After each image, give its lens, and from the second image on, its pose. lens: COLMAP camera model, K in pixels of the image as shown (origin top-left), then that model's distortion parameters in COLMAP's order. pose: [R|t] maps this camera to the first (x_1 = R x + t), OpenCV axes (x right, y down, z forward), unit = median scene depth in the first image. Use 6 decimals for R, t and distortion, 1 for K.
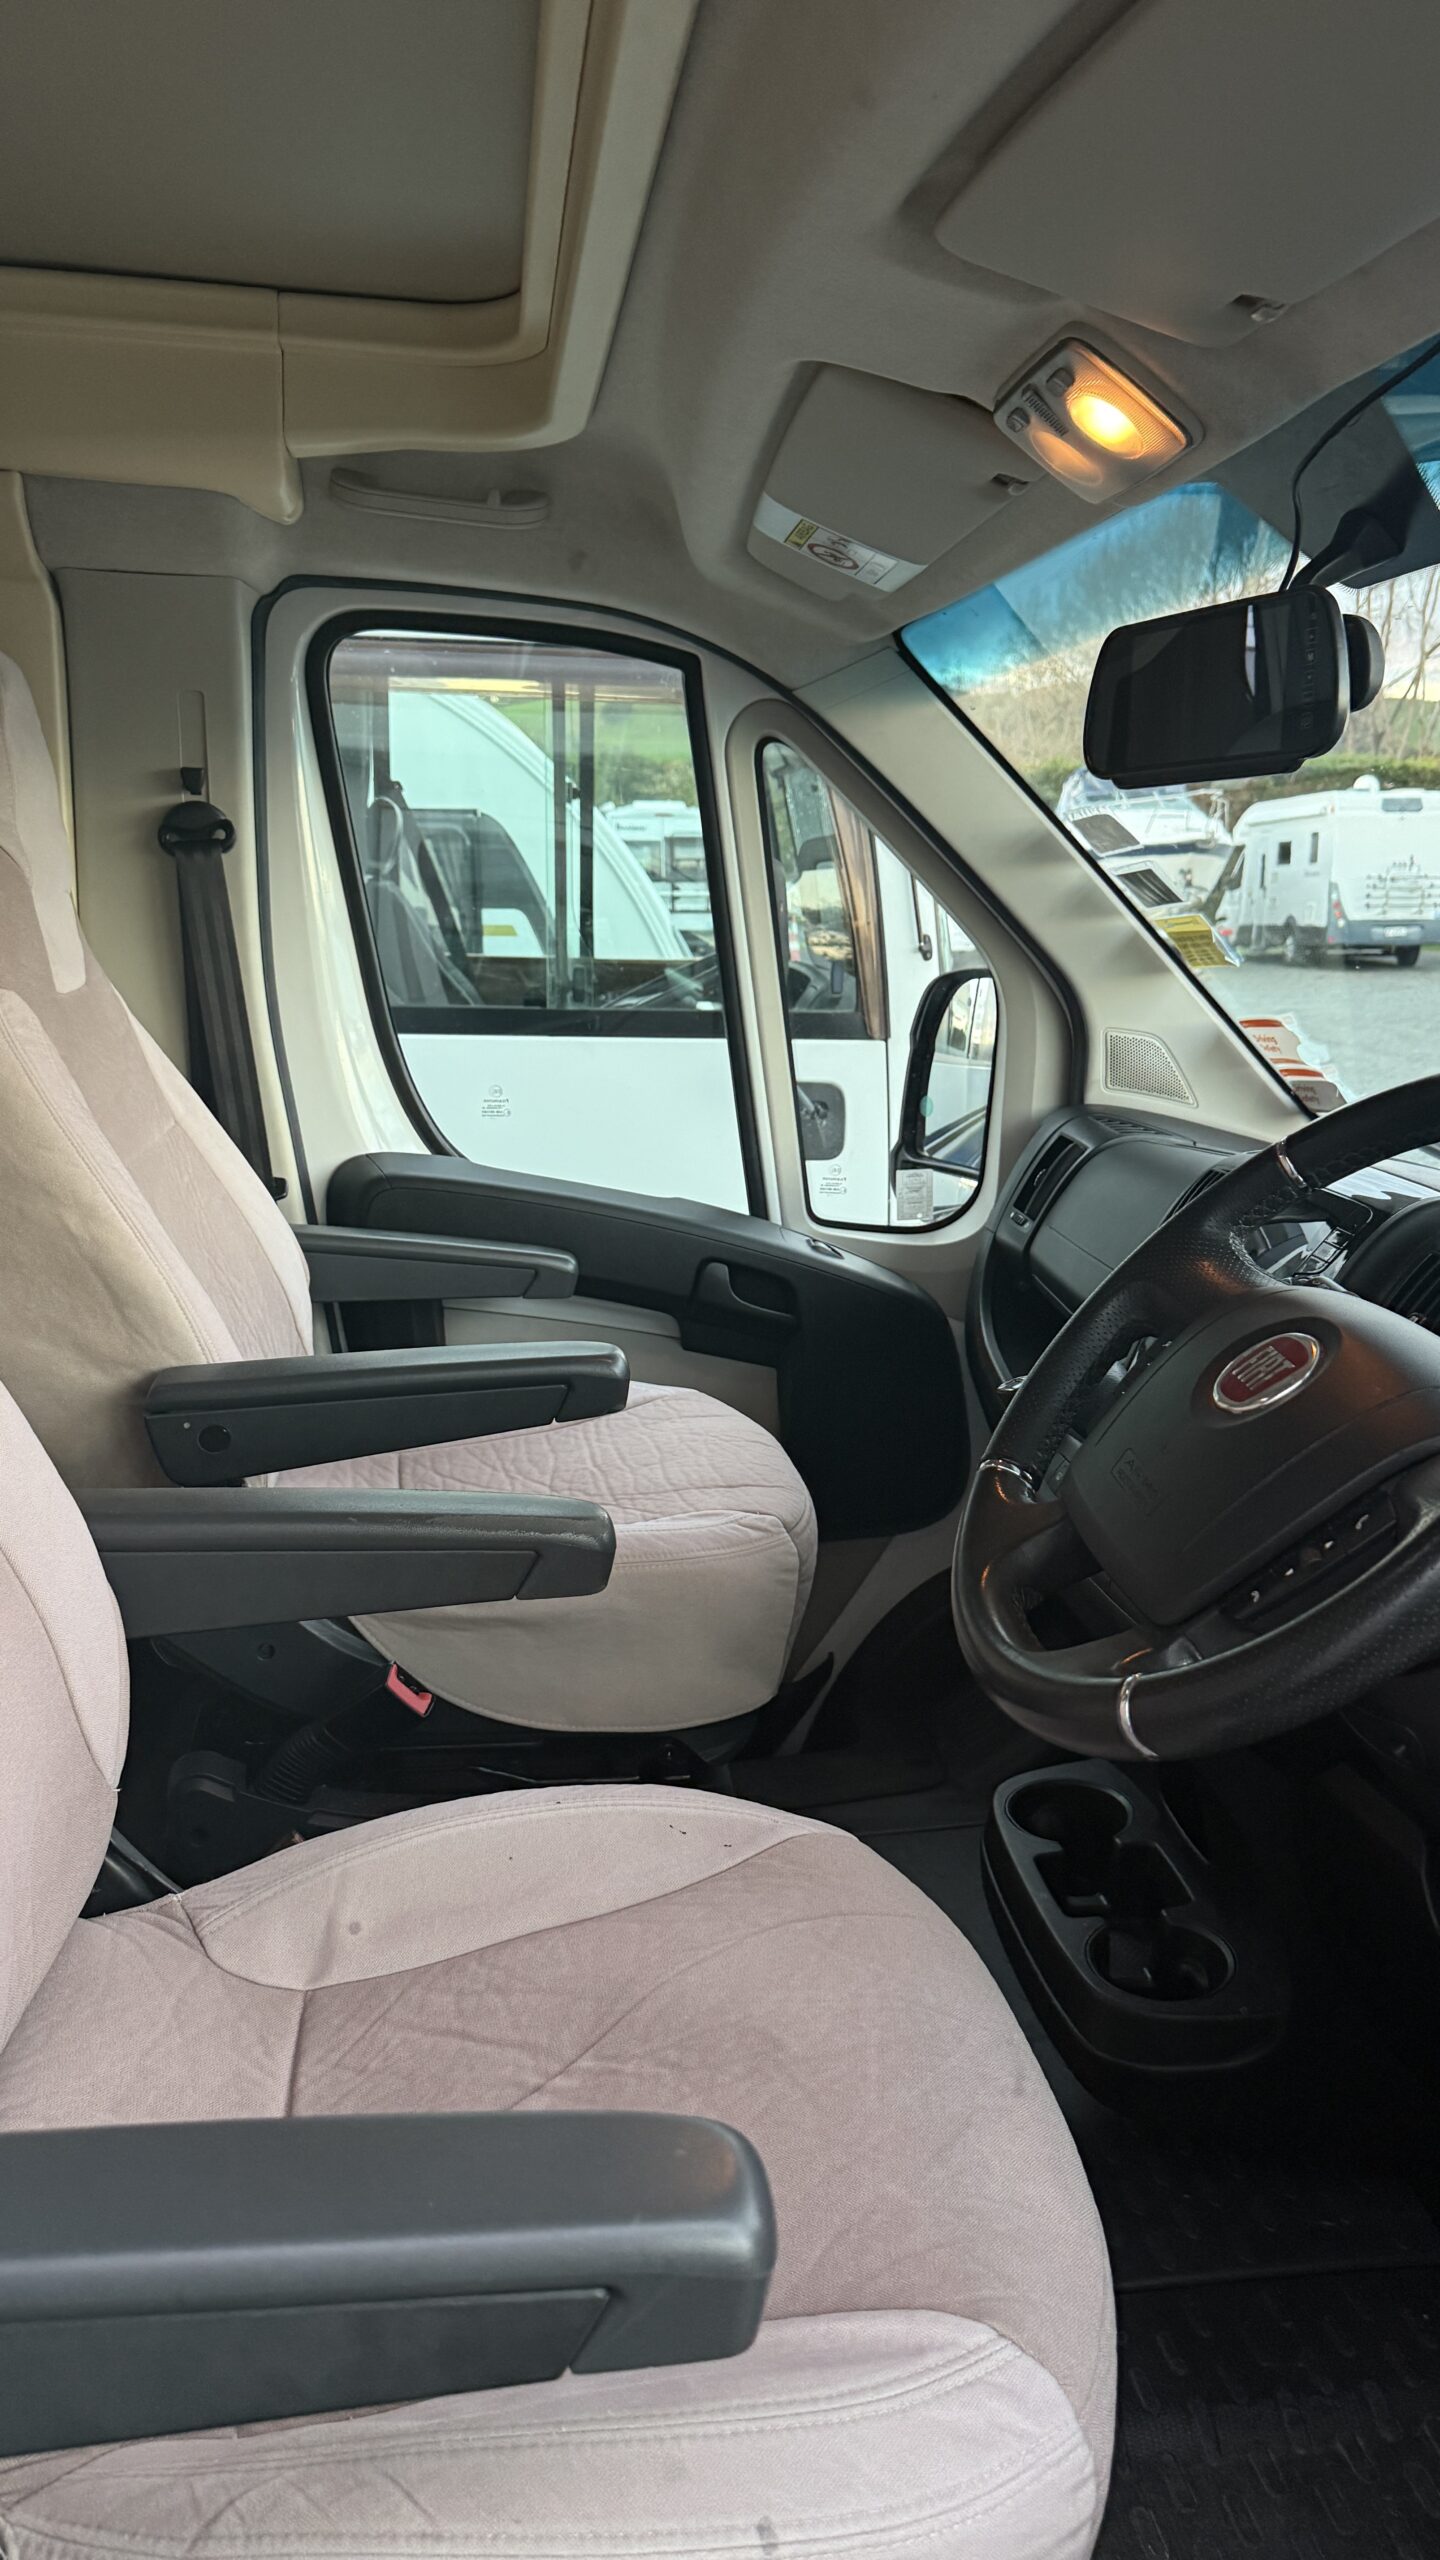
lens RADIAL K [[1781.4, 0, 725.5], [0, 1781.4, 1279.3], [0, 0, 1]] dist [0.105736, -0.169317]
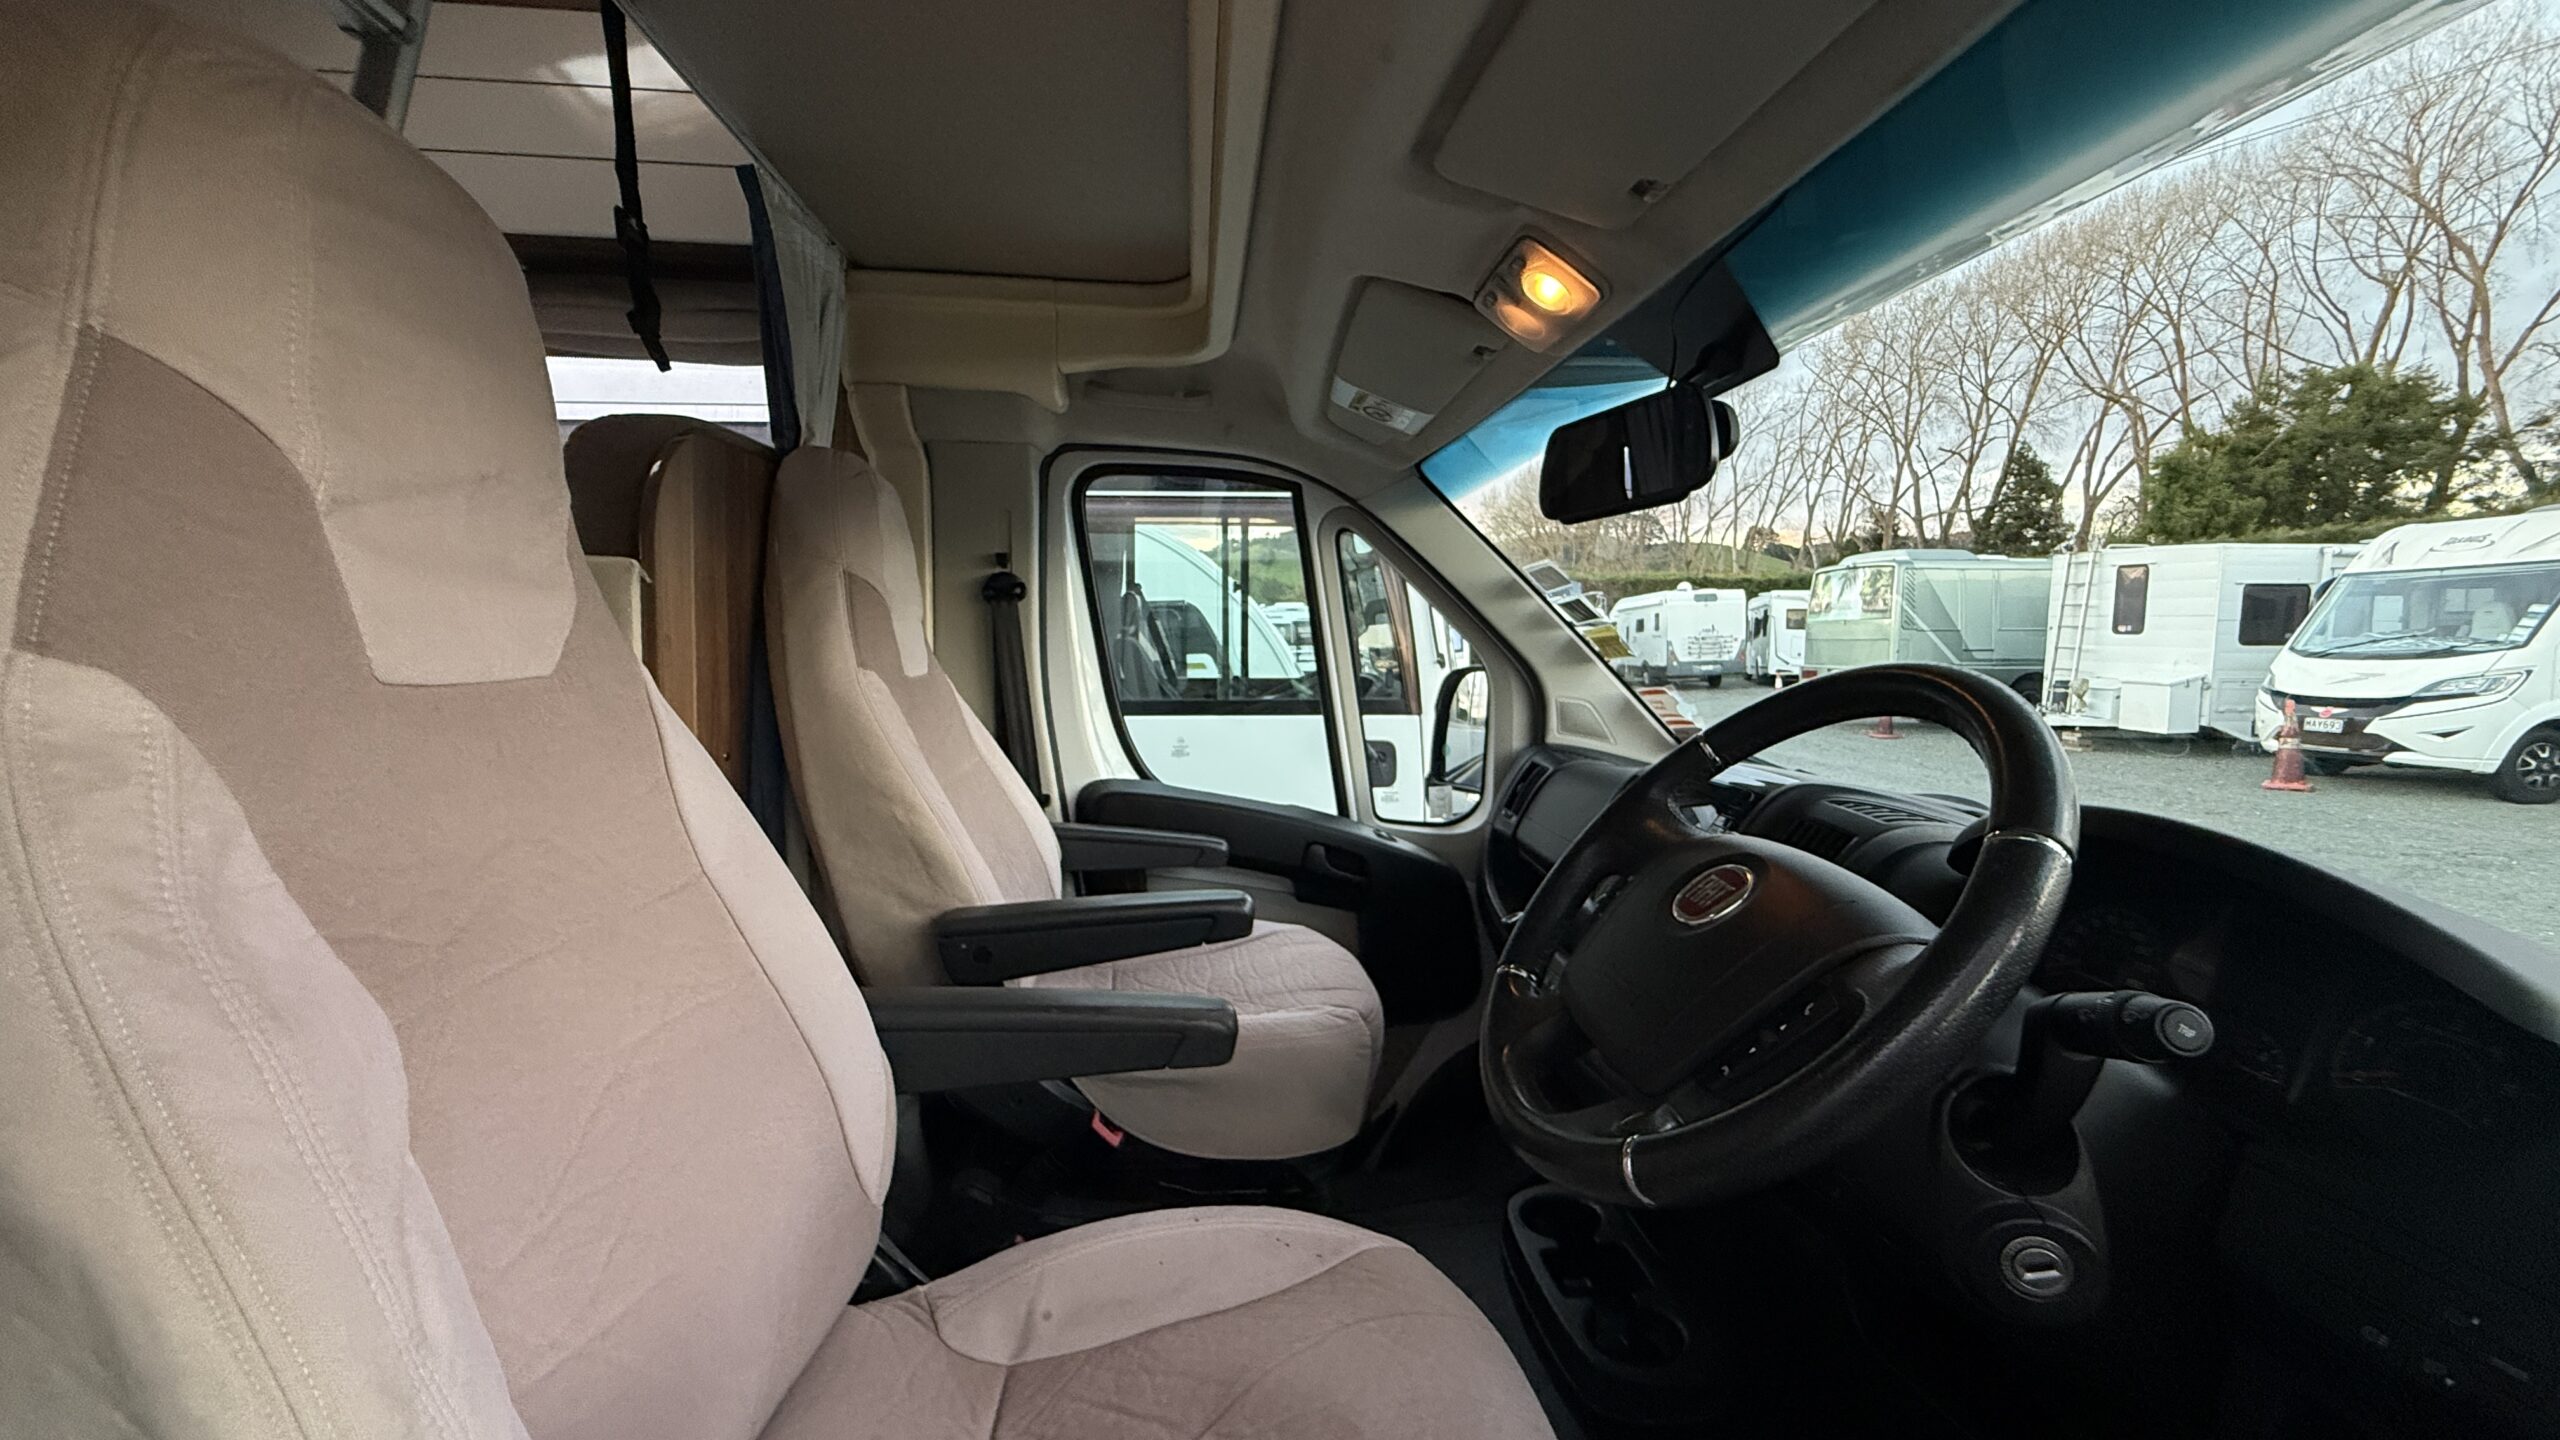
lens RADIAL K [[1015.7, 0, 1275.7], [0, 1015.7, 717.0], [0, 0, 1]] dist [-0.002044, 0.001035]
pose [[0.998519, -0.015971, -0.052016, 0.009757], [0.008037, 0.988759, -0.149304, 0.016877], [0.053816, 0.148665, 0.987422, 0.116768]]
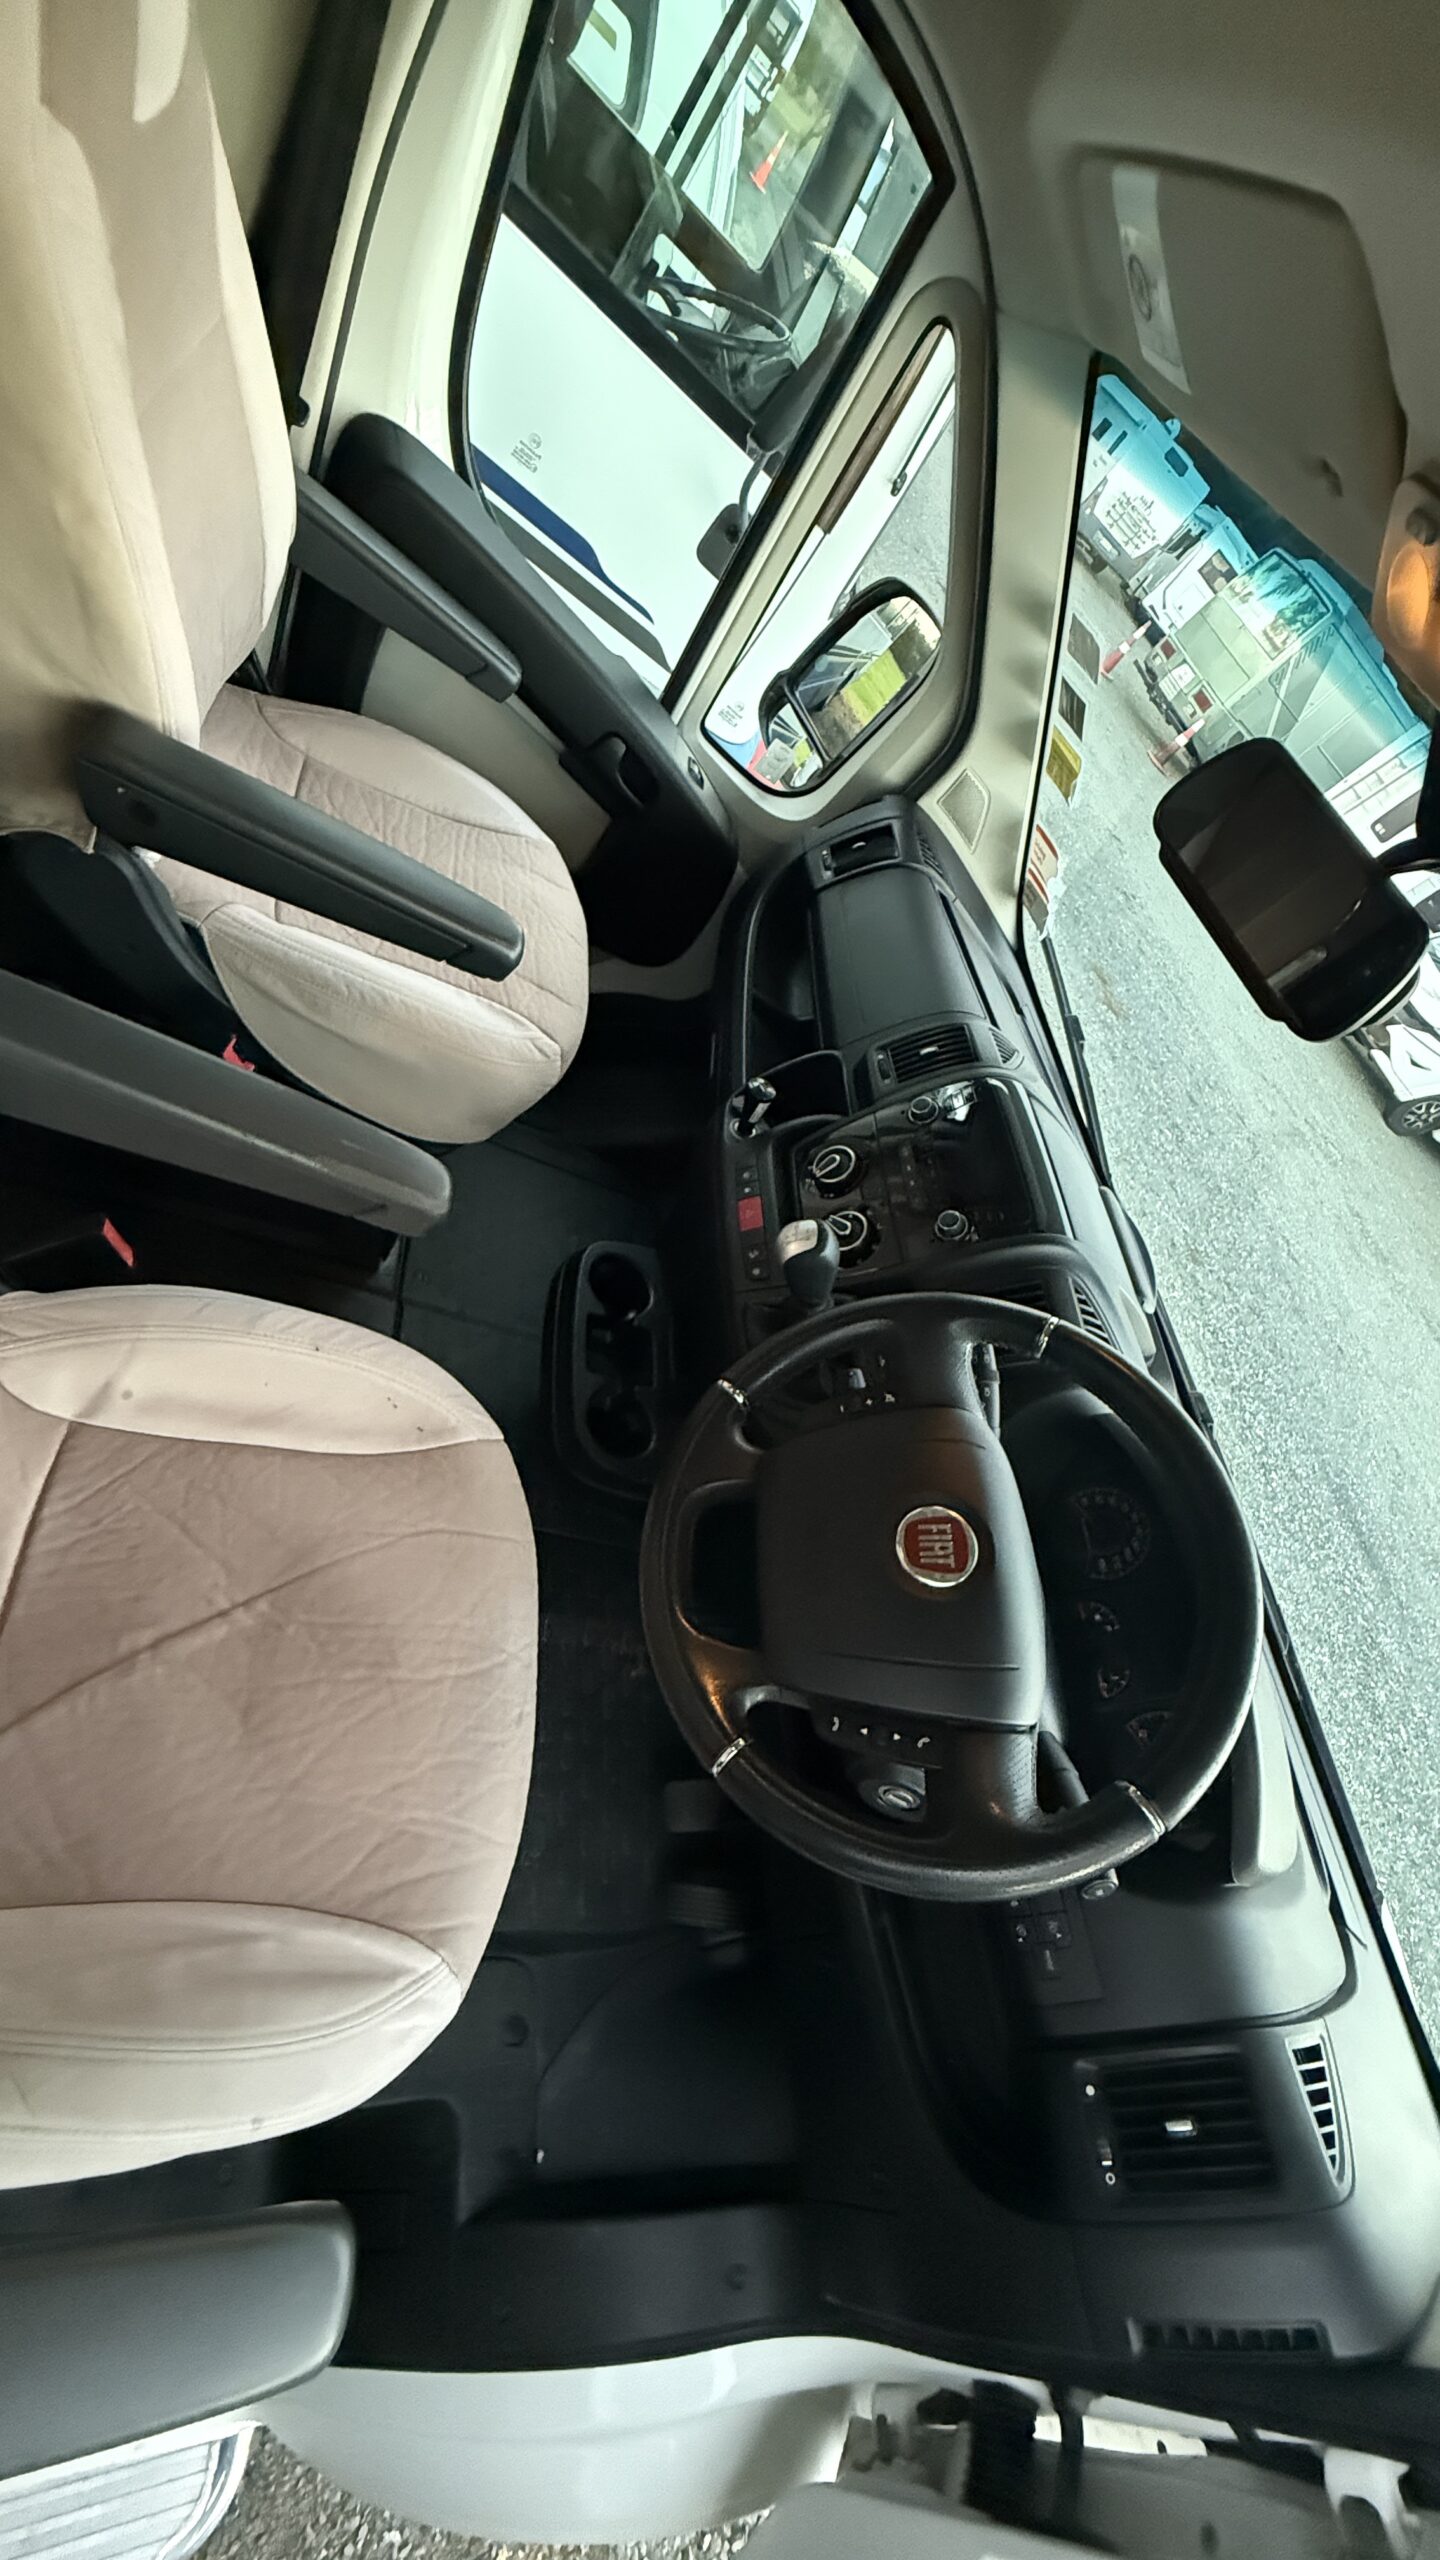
lens RADIAL K [[1015.7, 0, 724.8], [0, 1015.7, 1270.6], [0, 0, 1]] dist [-0.002044, 0.001035]
pose [[0.790958, 0.415774, 0.448908, -0.147749], [-0.604272, 0.646057, 0.466332, -0.192047], [-0.096131, -0.640111, 0.762245, 0.294988]]
